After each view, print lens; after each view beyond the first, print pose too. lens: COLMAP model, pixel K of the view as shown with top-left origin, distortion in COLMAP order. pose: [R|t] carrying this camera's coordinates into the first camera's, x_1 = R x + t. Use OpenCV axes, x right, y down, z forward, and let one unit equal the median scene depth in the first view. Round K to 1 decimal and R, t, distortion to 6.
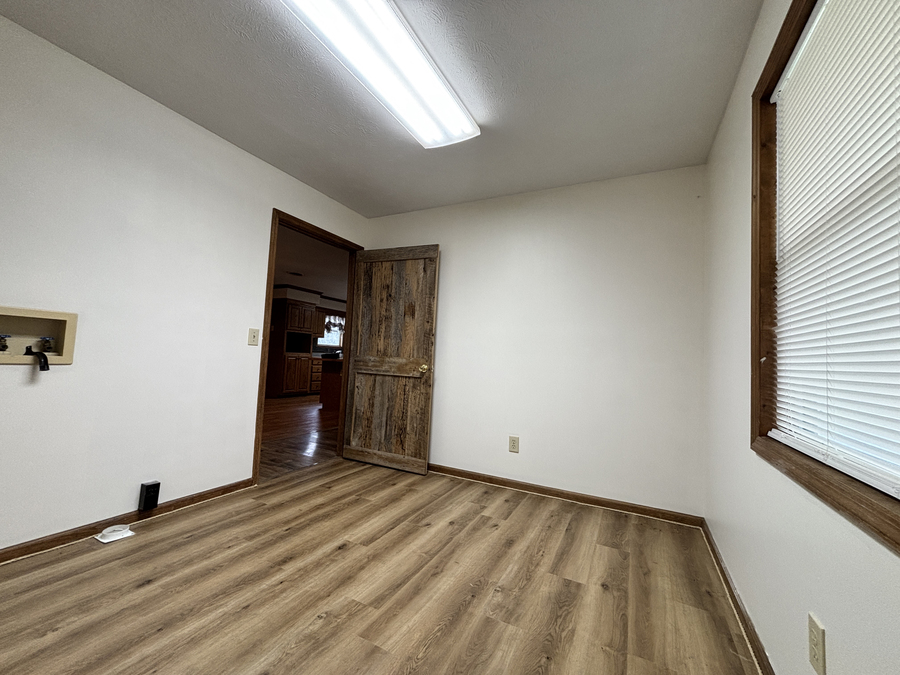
lens RADIAL K [[362.7, 0, 447.7], [0, 362.7, 340.3], [0, 0, 1]] dist [0.001770, -0.000202]
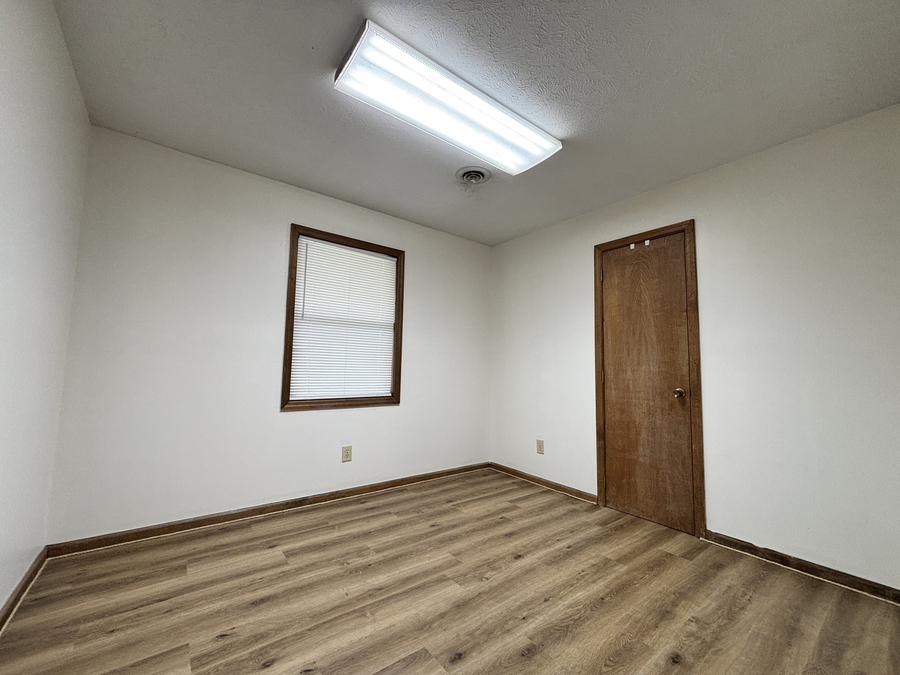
lens RADIAL K [[362.7, 0, 449.4], [0, 362.7, 338.6], [0, 0, 1]] dist [0.001770, -0.000202]
pose [[-0.901350, -0.034275, 0.431732, -0.670795], [-0.089126, 0.990206, -0.107461, 0.044106], [-0.423821, -0.135339, -0.895578, 2.057319]]
